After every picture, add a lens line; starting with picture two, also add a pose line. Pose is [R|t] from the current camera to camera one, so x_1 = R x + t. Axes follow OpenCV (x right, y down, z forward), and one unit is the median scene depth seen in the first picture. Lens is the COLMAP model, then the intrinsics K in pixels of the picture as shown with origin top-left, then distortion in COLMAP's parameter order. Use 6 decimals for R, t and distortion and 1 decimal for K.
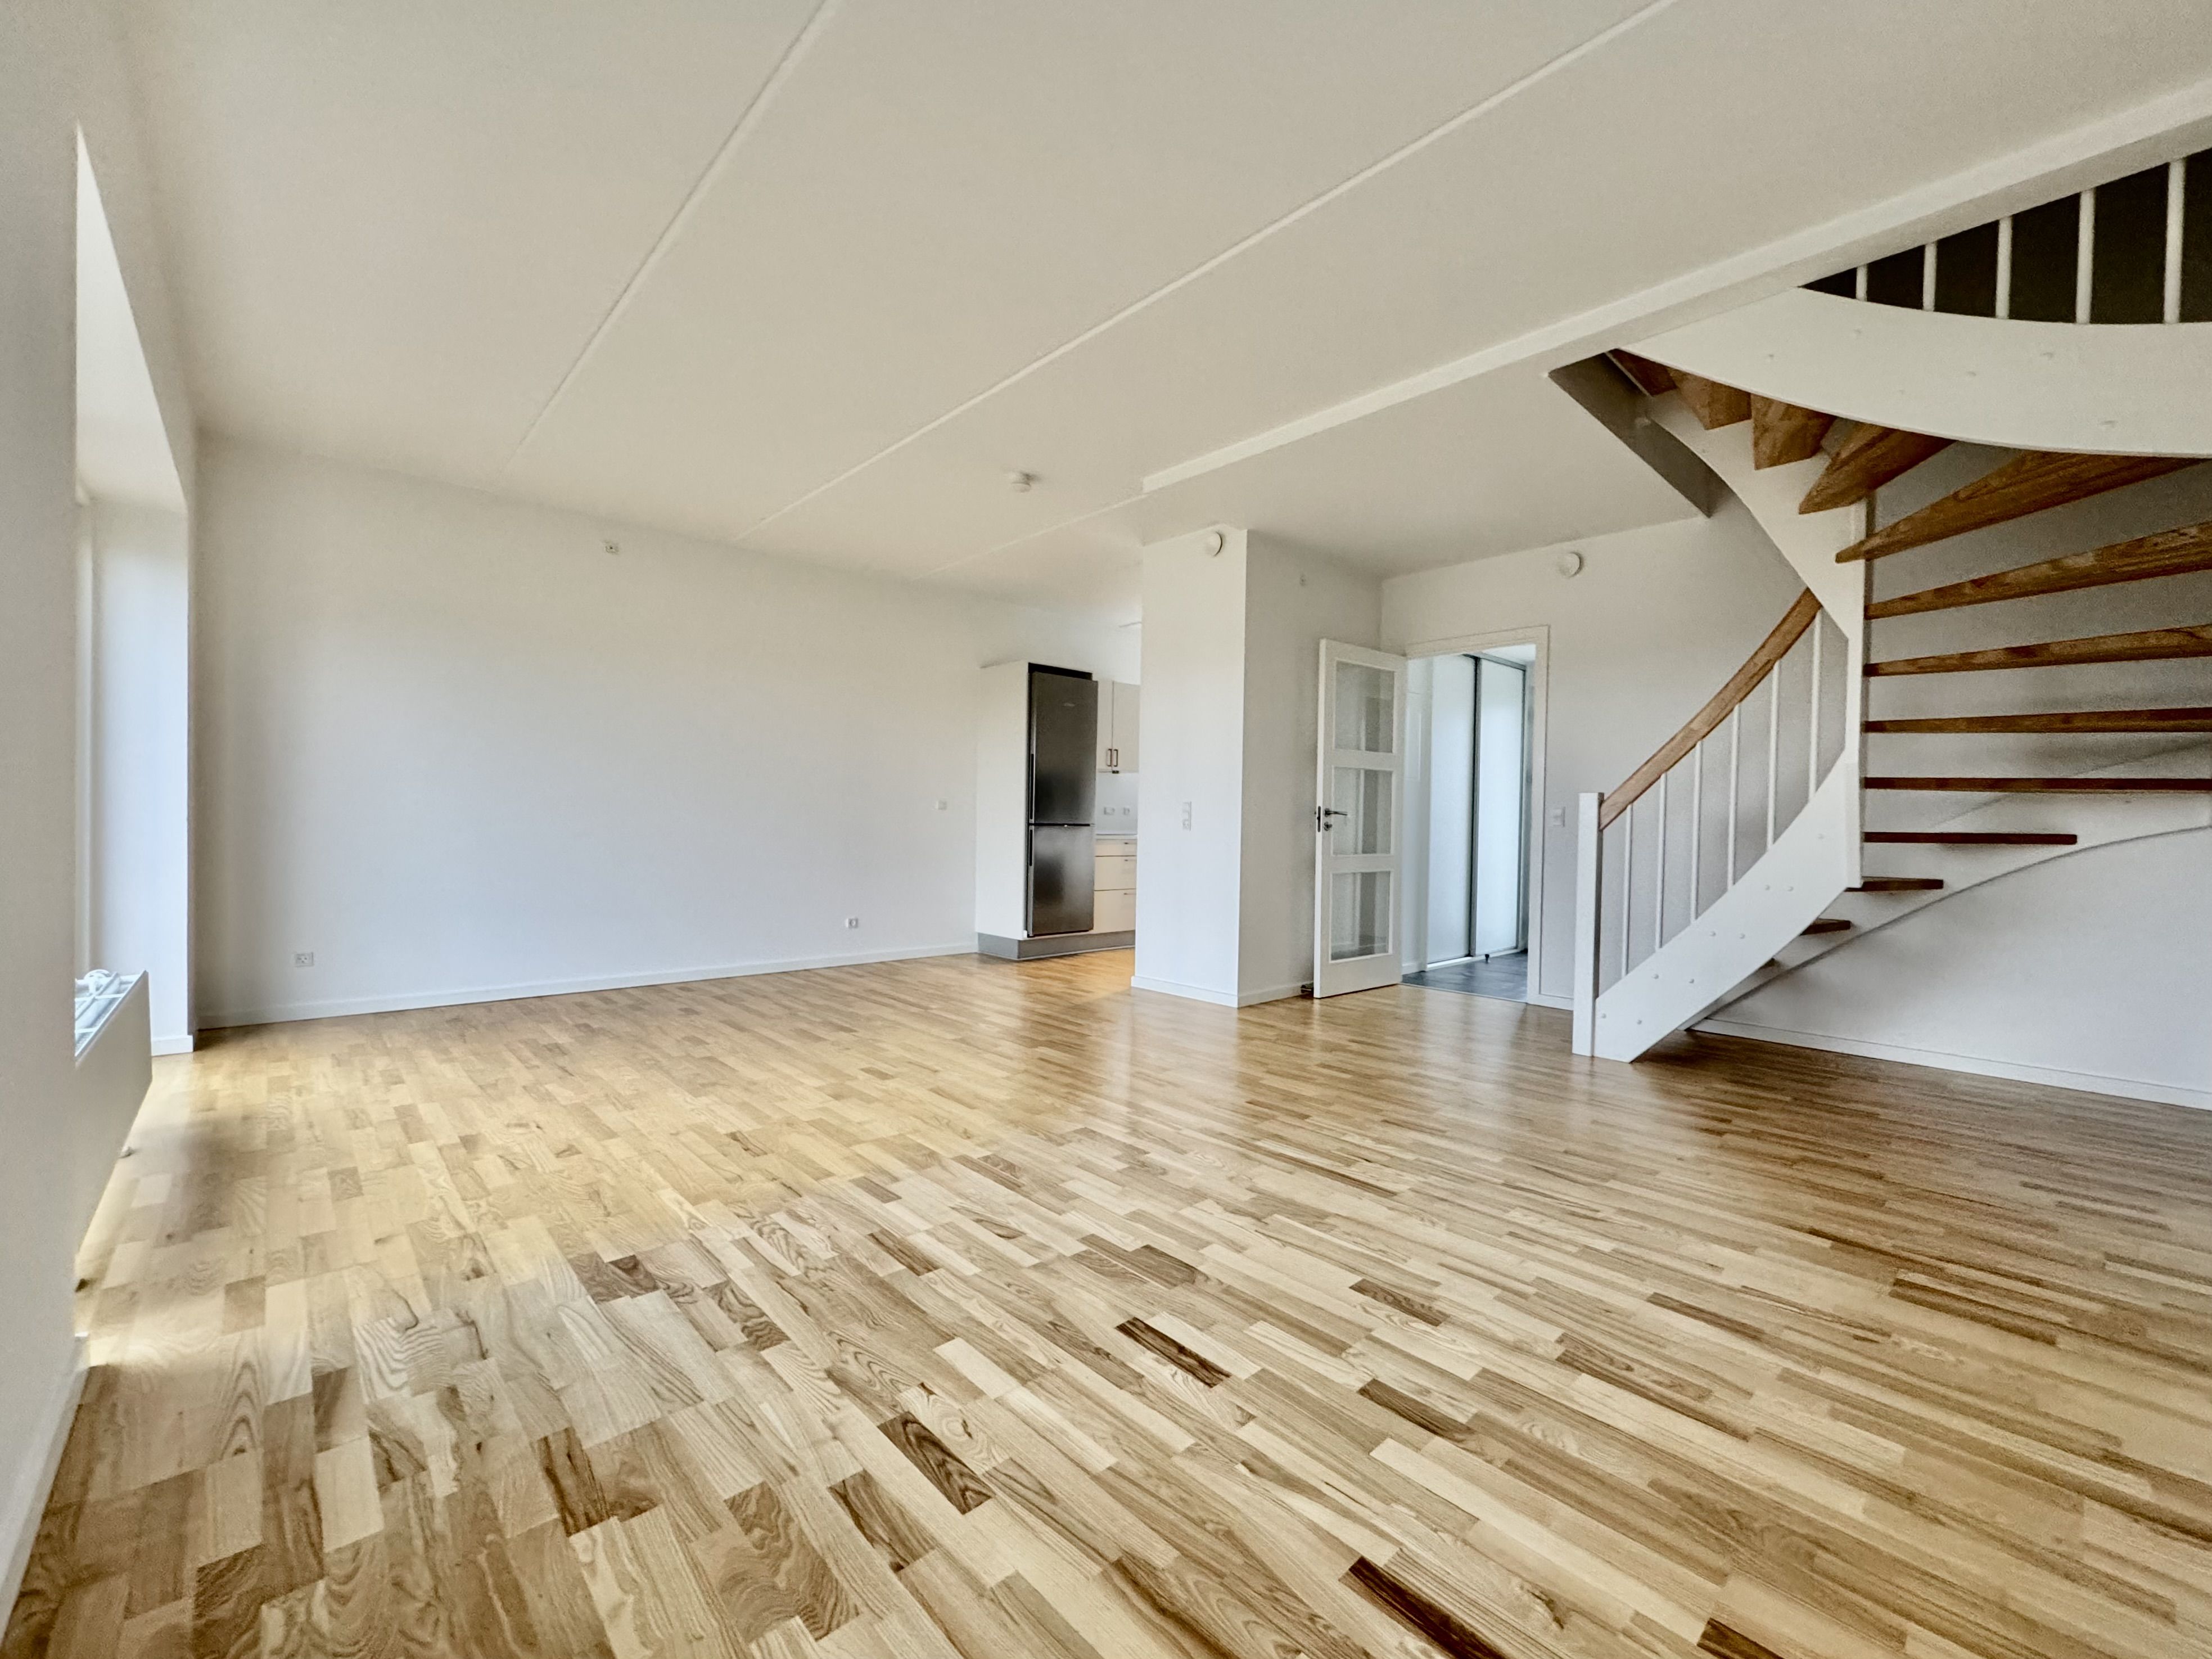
lens RADIAL K [[894.7, 0, 1106.0], [0, 894.7, 829.5], [0, 0, 1]] dist [-0.001052, 0.000221]
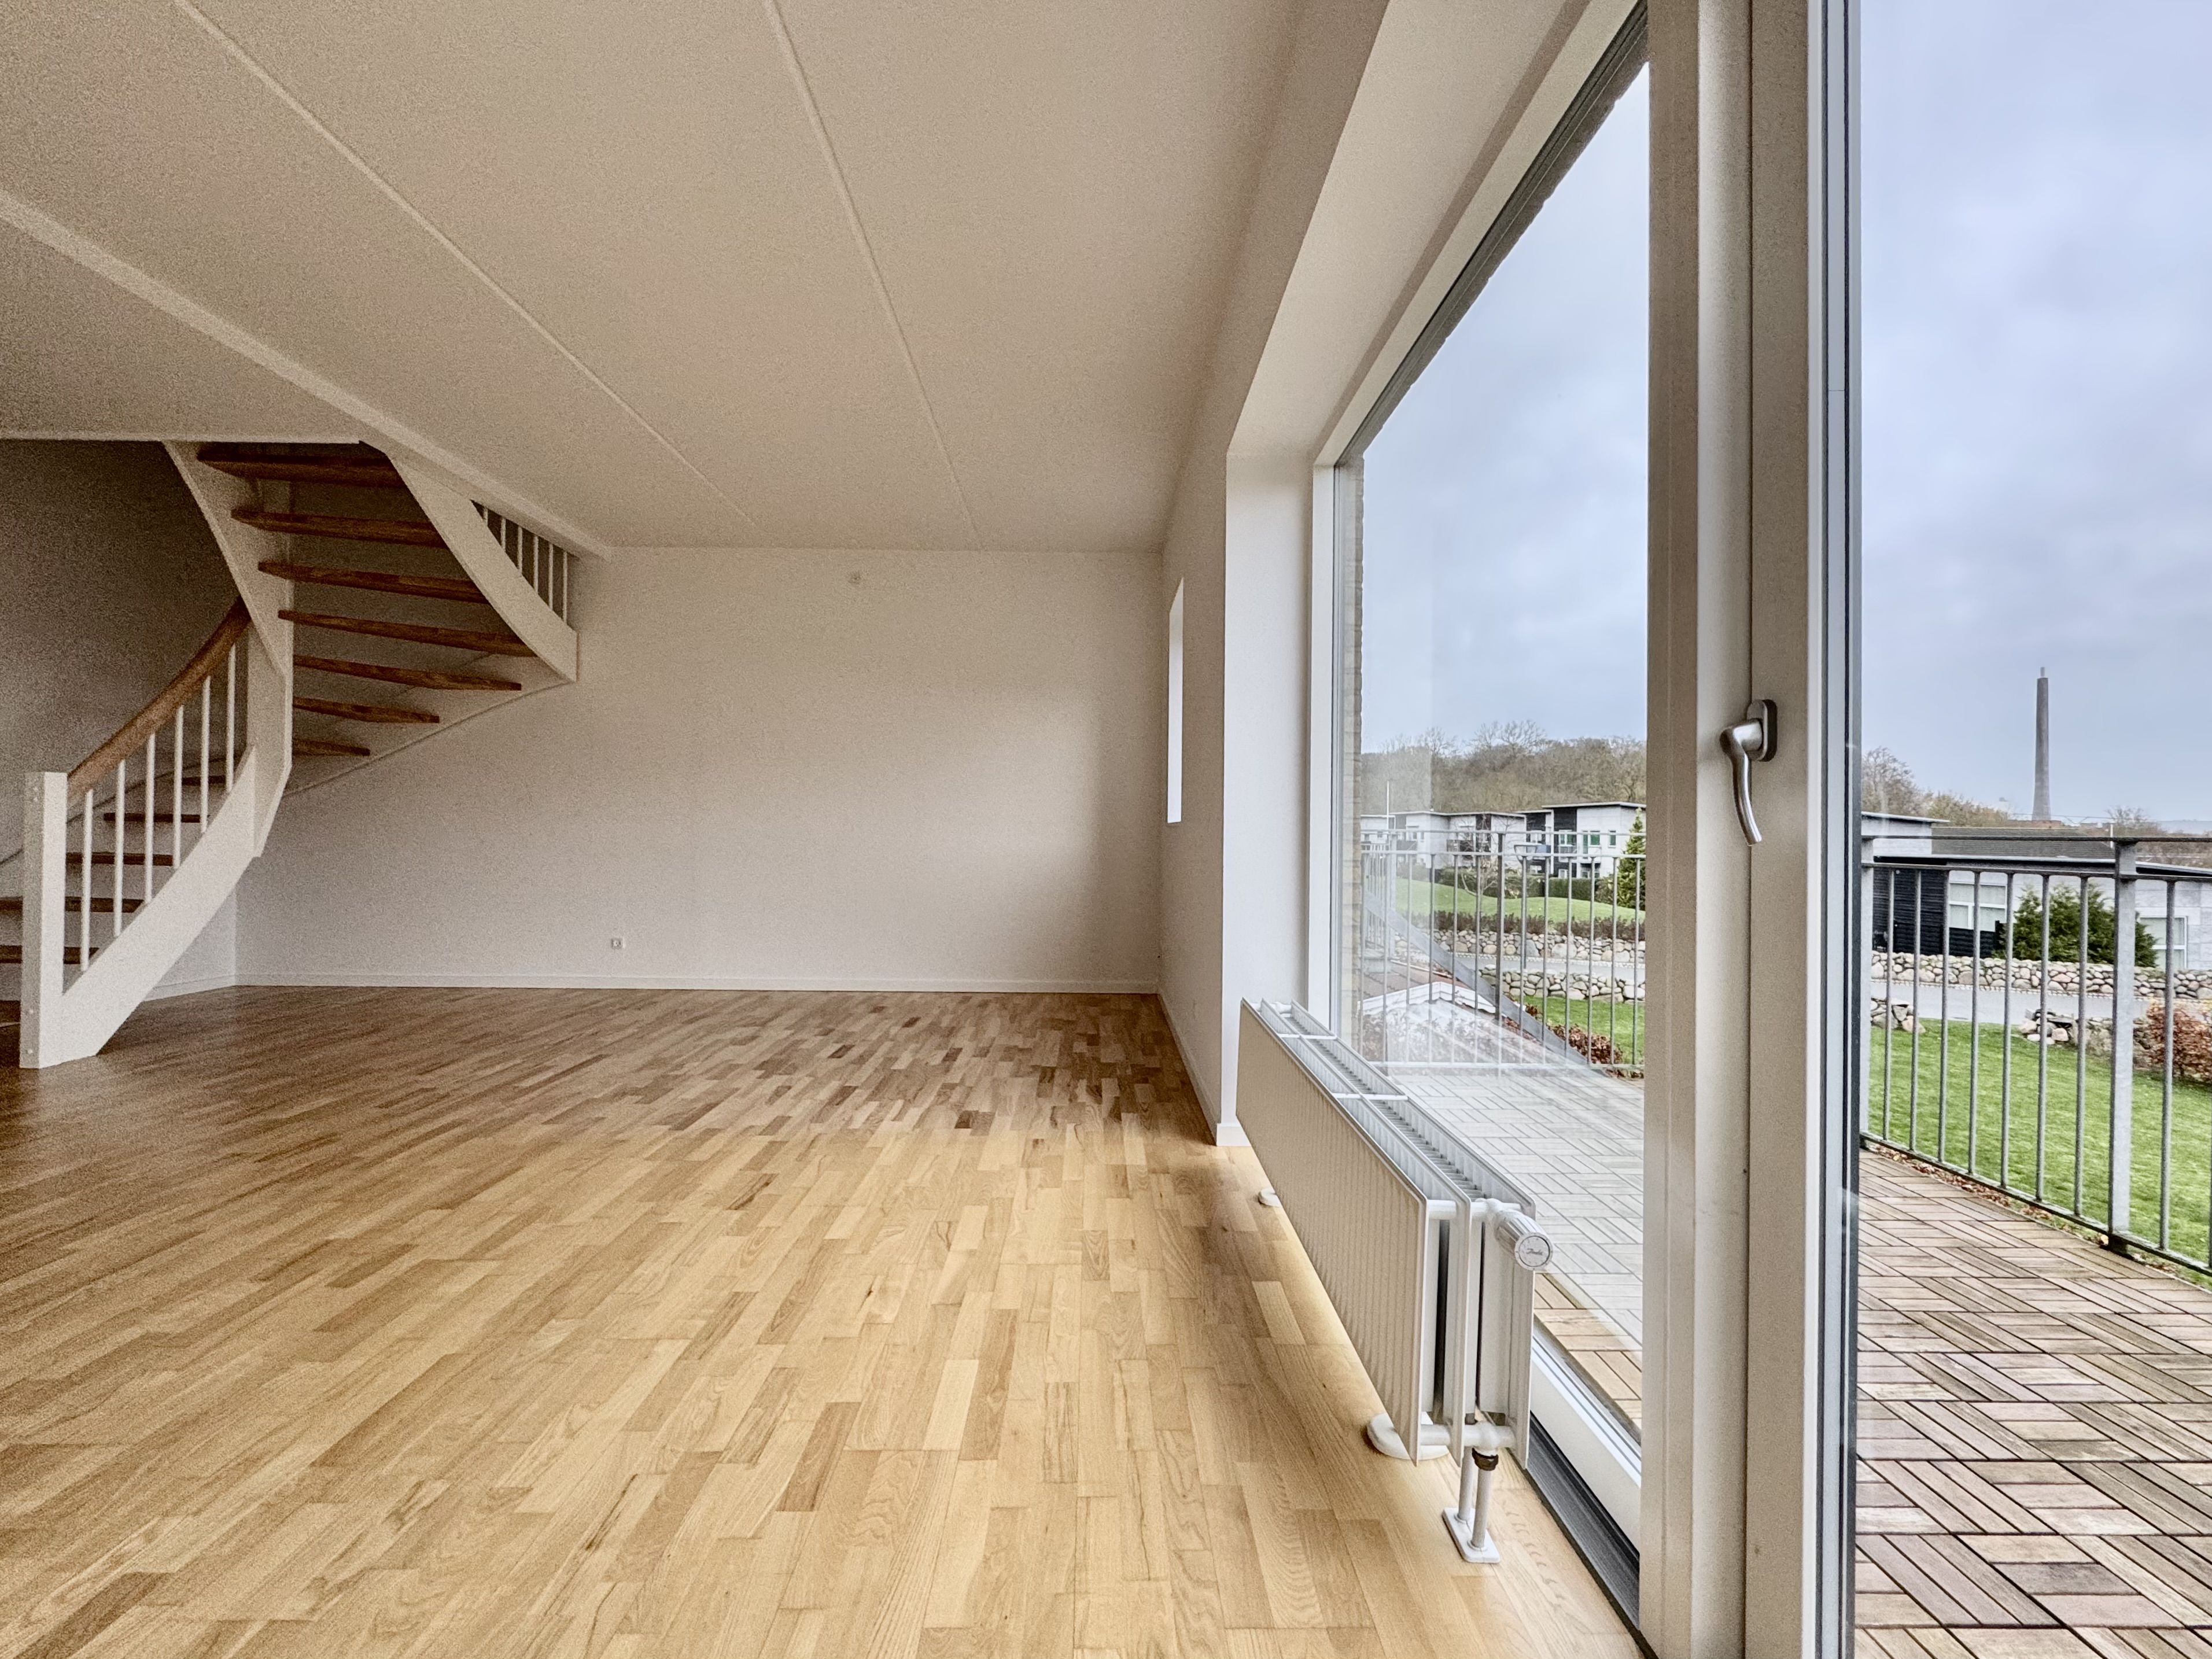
lens RADIAL K [[926.1, 0, 1081.5], [0, 926.1, 830.2], [0, 0, 1]] dist [-0.001809, 0.000282]
pose [[-0.724912, -0.022418, 0.688476, -1.774860], [-0.016779, 0.999748, 0.014886, -0.030830], [-0.688637, -0.000760, -0.725106, 2.036970]]
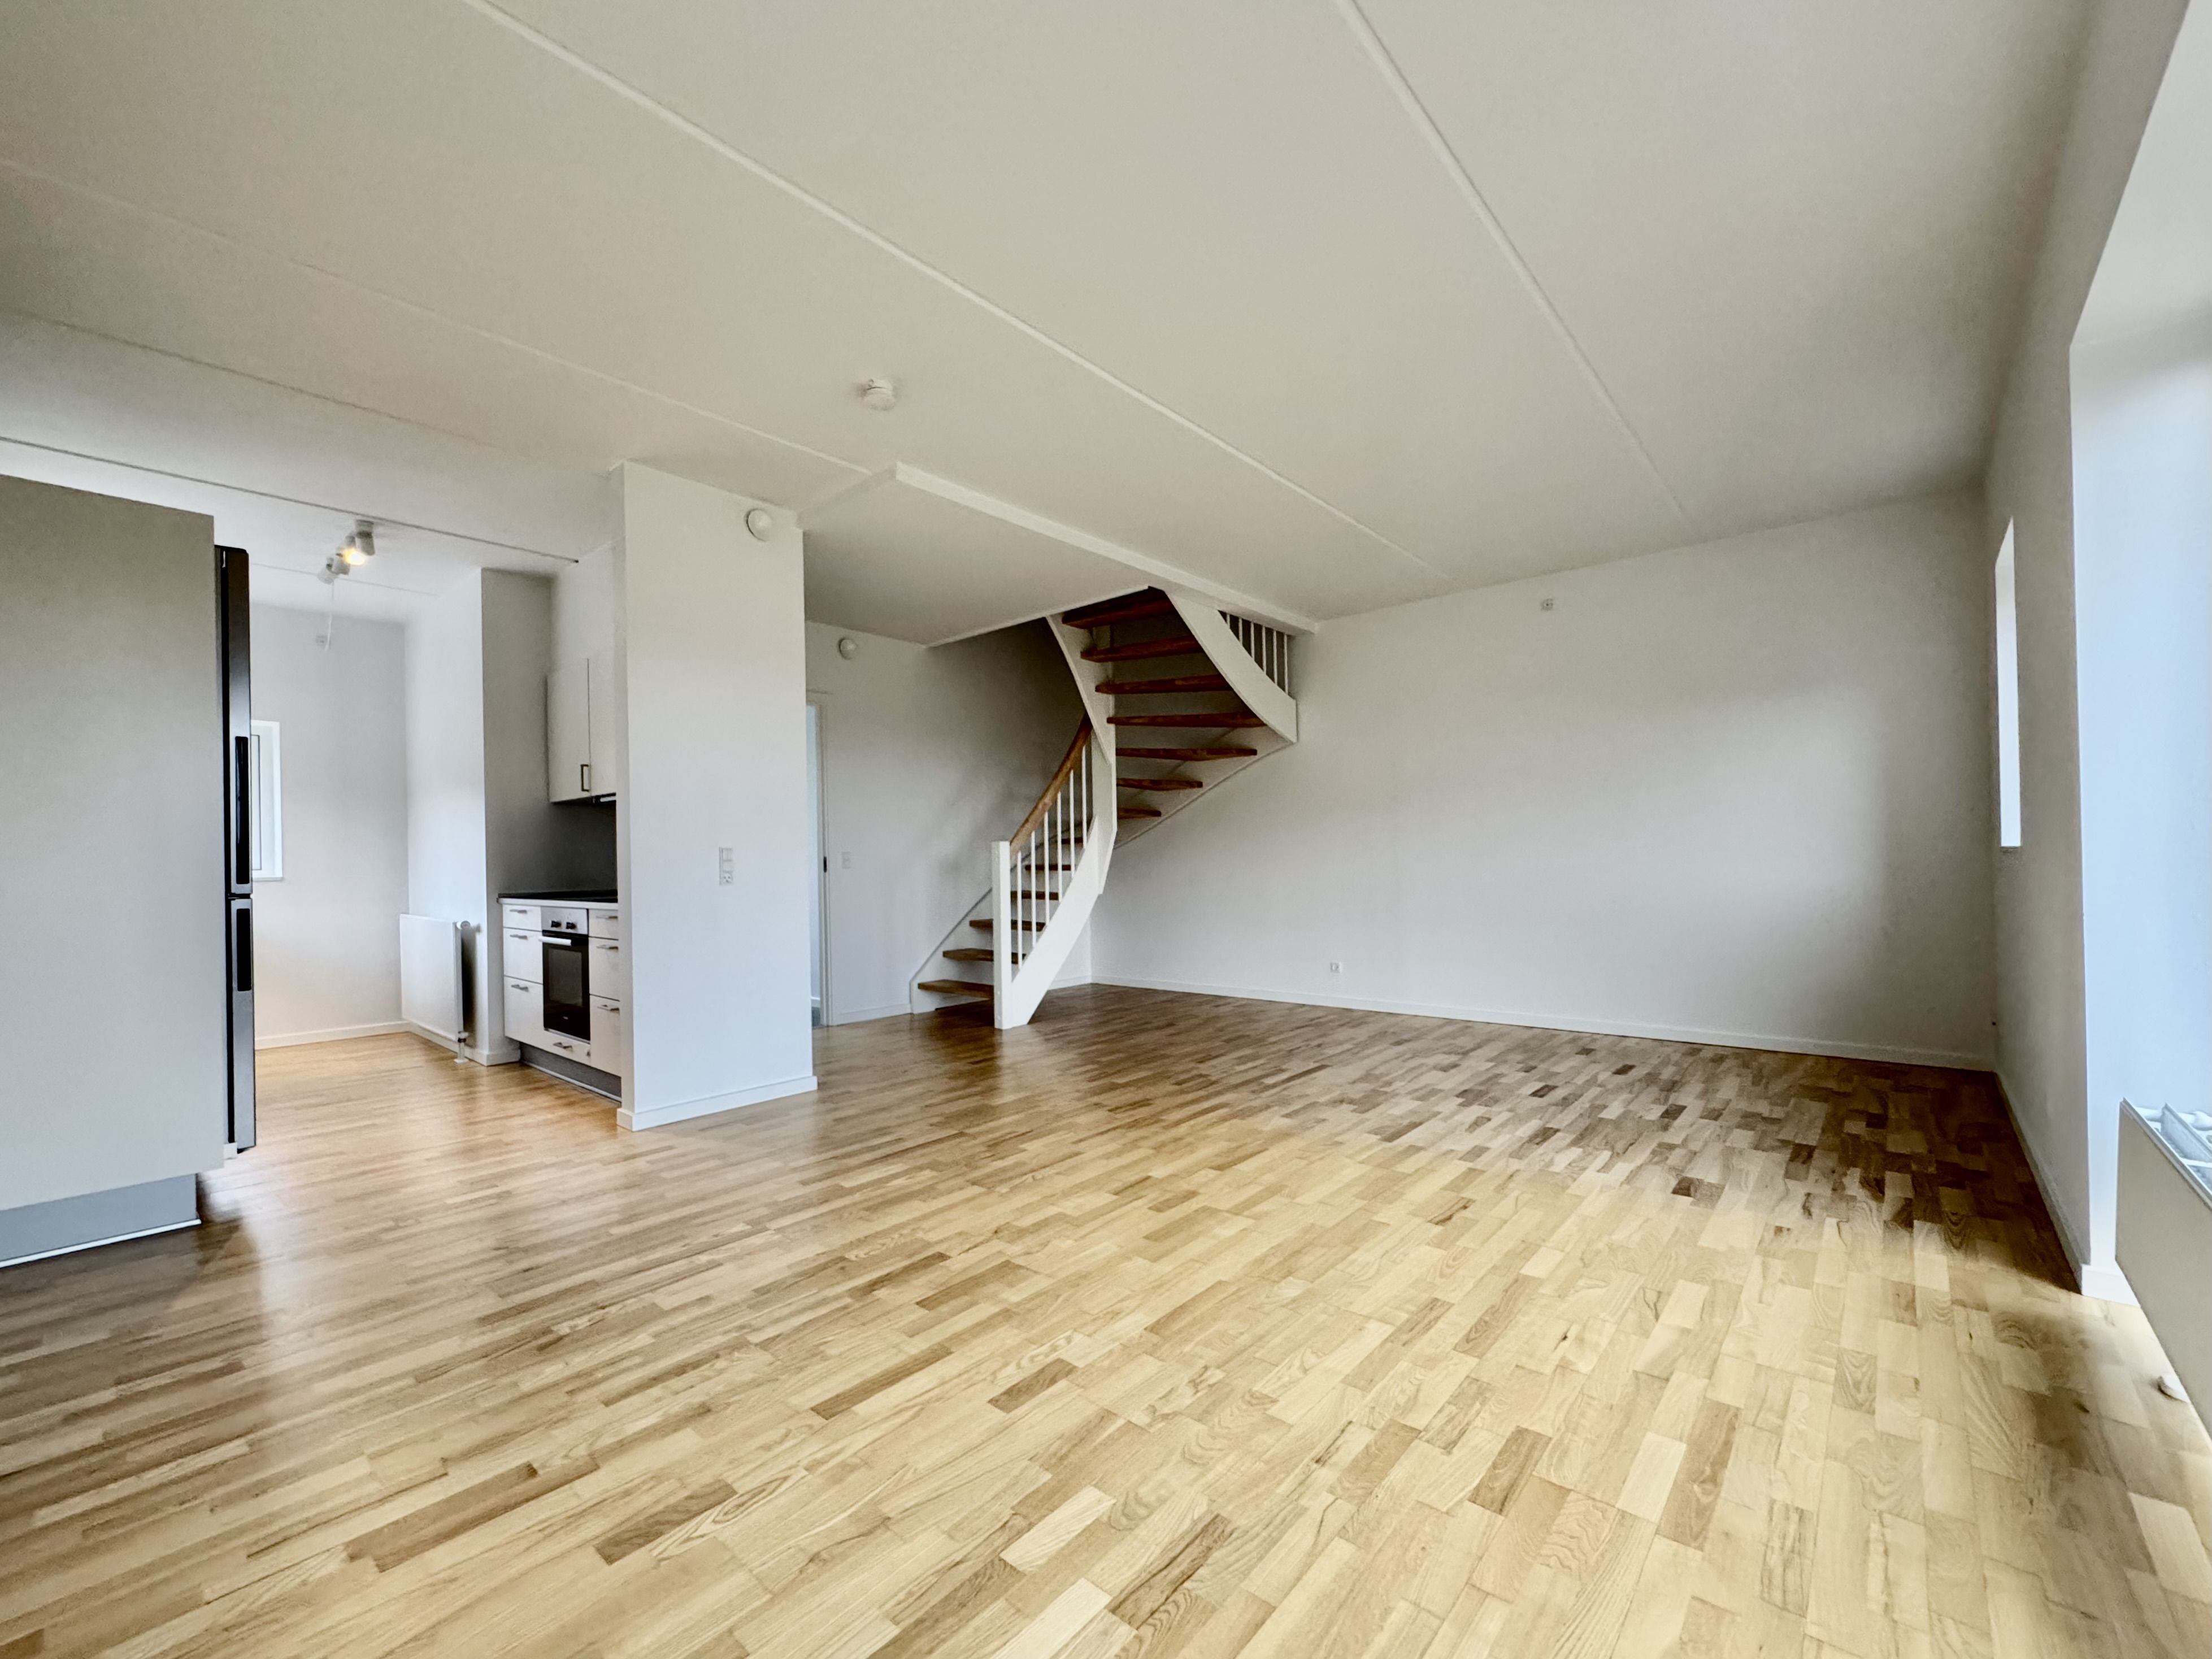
lens RADIAL K [[894.7, 0, 1106.0], [0, 894.7, 829.5], [0, 0, 1]] dist [-0.001052, 0.000221]
pose [[-0.093052, 0.018381, 0.995492, -1.886269], [0.024941, 0.999559, -0.016124, -0.073841], [-0.995349, 0.023328, -0.093470, 2.055577]]
